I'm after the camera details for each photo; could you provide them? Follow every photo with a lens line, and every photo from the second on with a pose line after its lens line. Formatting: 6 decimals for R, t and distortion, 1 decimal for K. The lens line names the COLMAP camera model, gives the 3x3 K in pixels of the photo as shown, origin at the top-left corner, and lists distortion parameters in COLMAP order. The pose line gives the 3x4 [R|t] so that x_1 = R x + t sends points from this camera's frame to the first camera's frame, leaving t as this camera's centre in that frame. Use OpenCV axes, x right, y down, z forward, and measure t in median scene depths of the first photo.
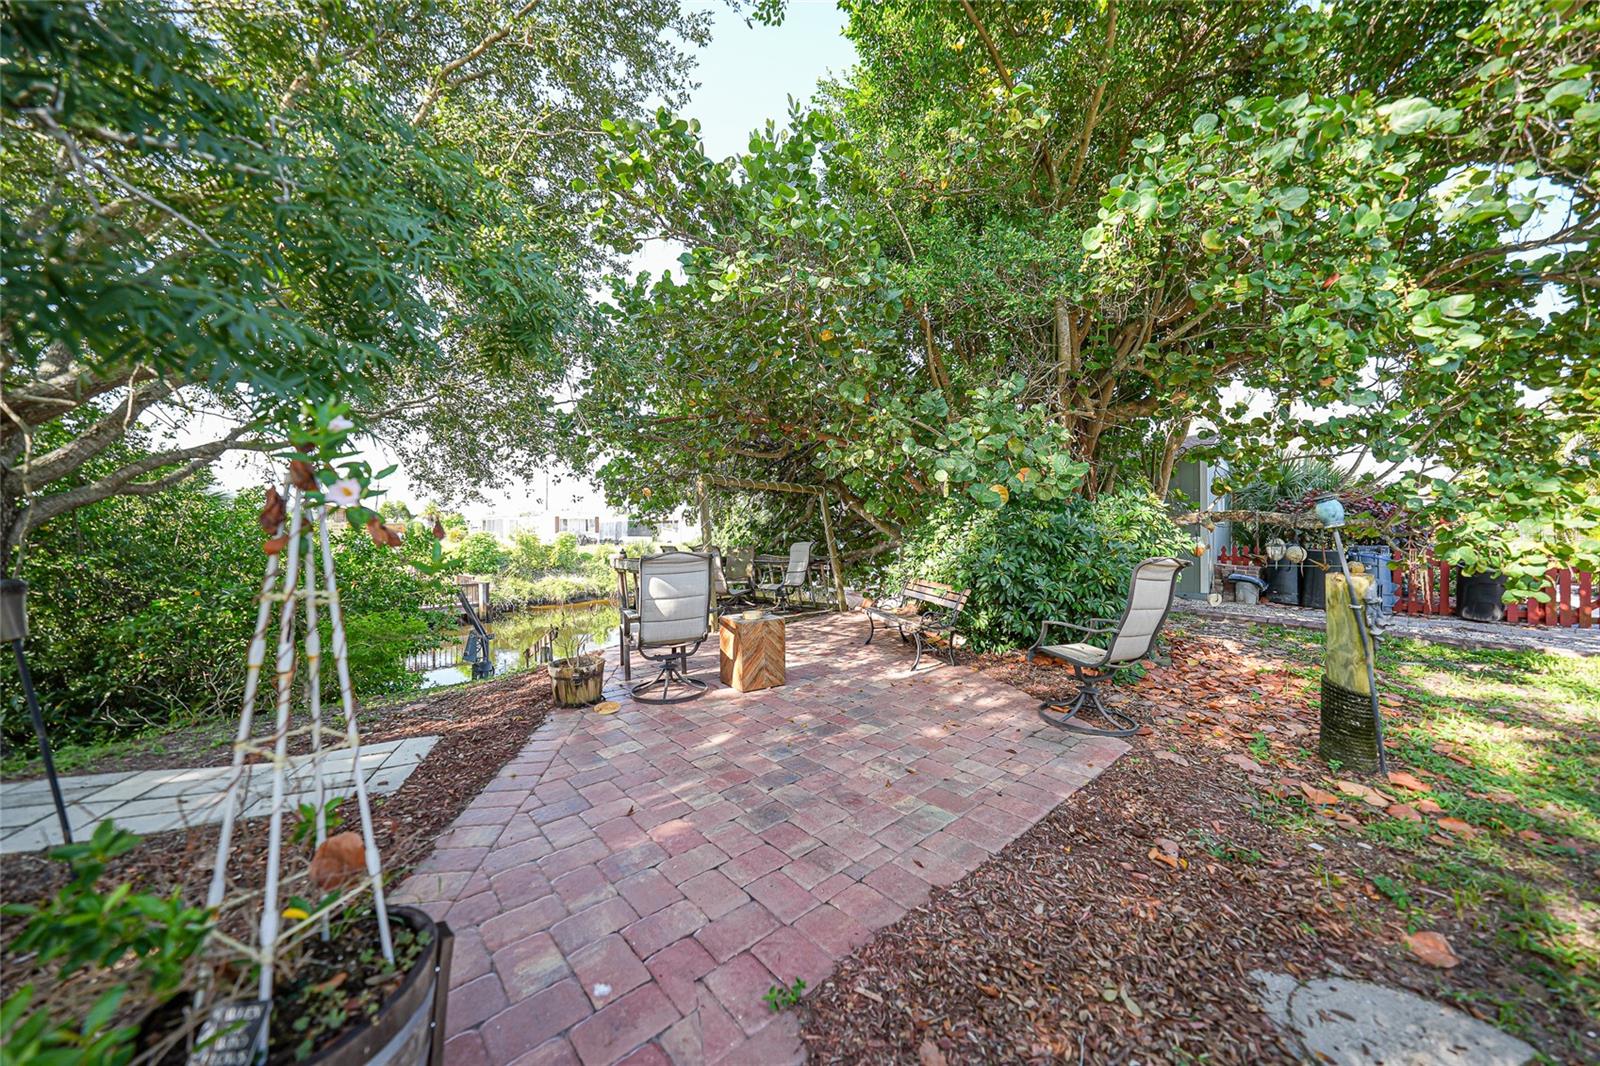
lens RADIAL K [[556.3, 0, 800.0], [0, 556.3, 533.0], [0, 0, 1]] dist [-0.020955, 0.005026]
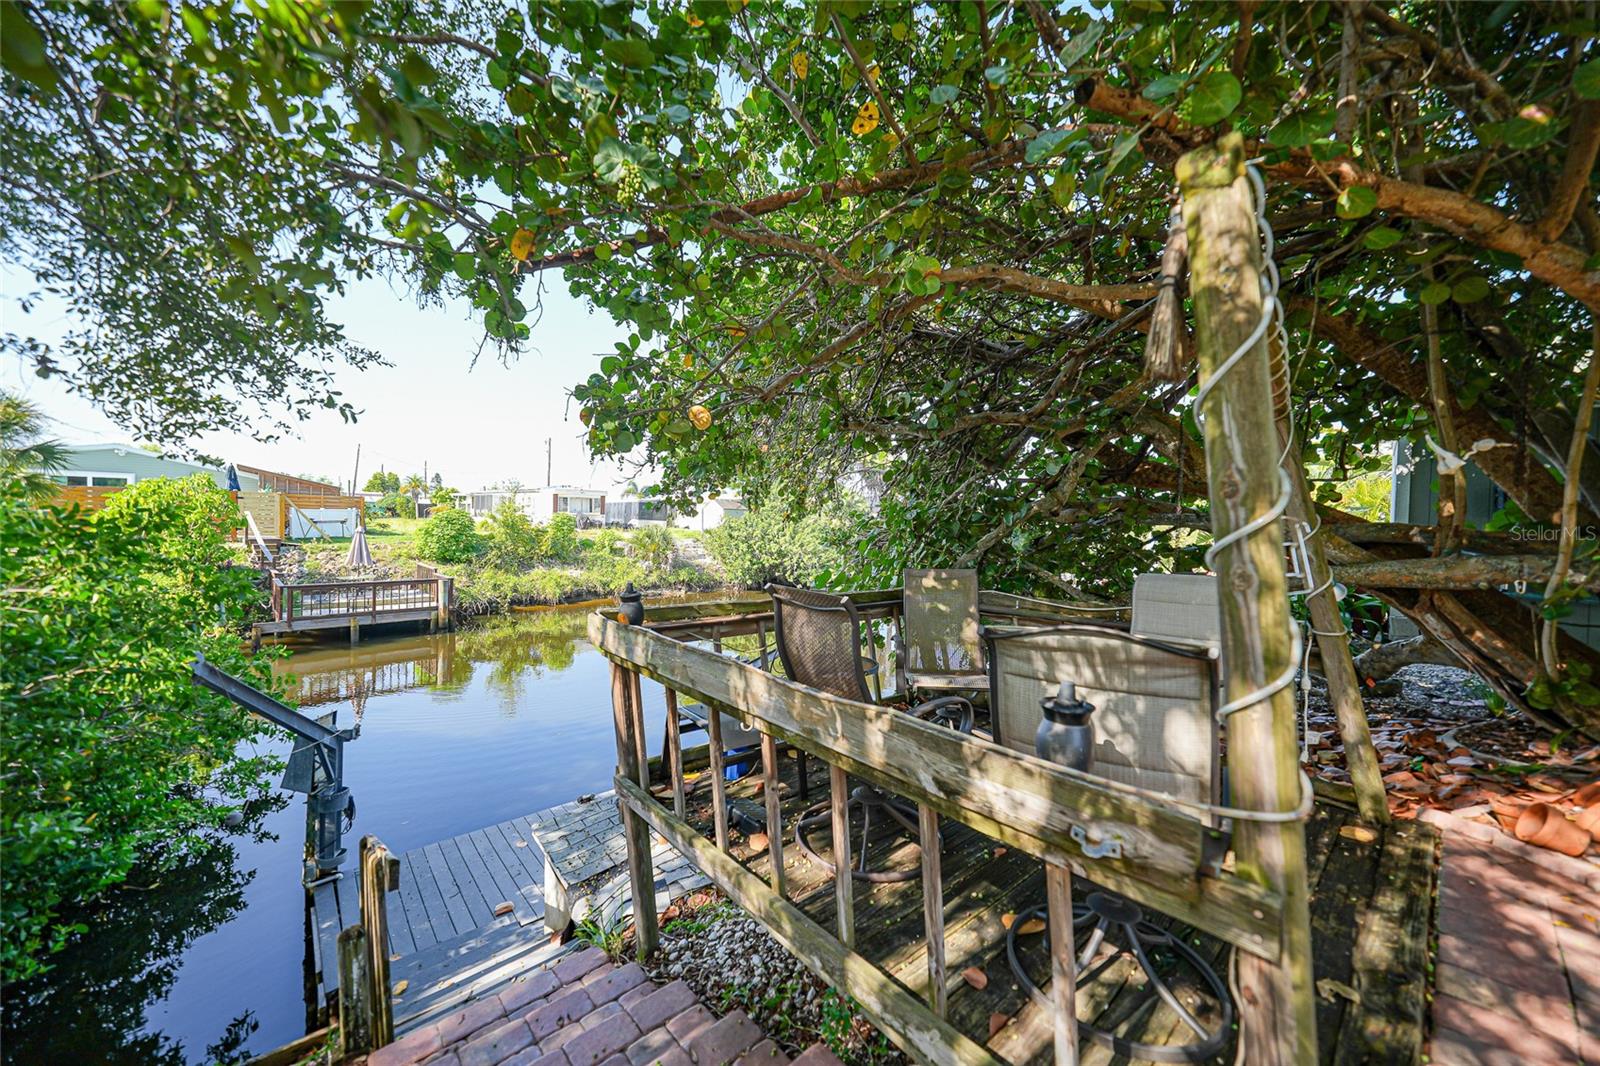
lens RADIAL K [[571.5, 0, 802.0], [0, 571.5, 525.4], [0, 0, 1]] dist [-0.019983, 0.004973]
pose [[0.999391, 0.028376, -0.020290, -0.149707], [-0.028163, 0.999546, 0.010686, -0.005993], [0.020584, -0.010109, 0.999737, 0.469119]]
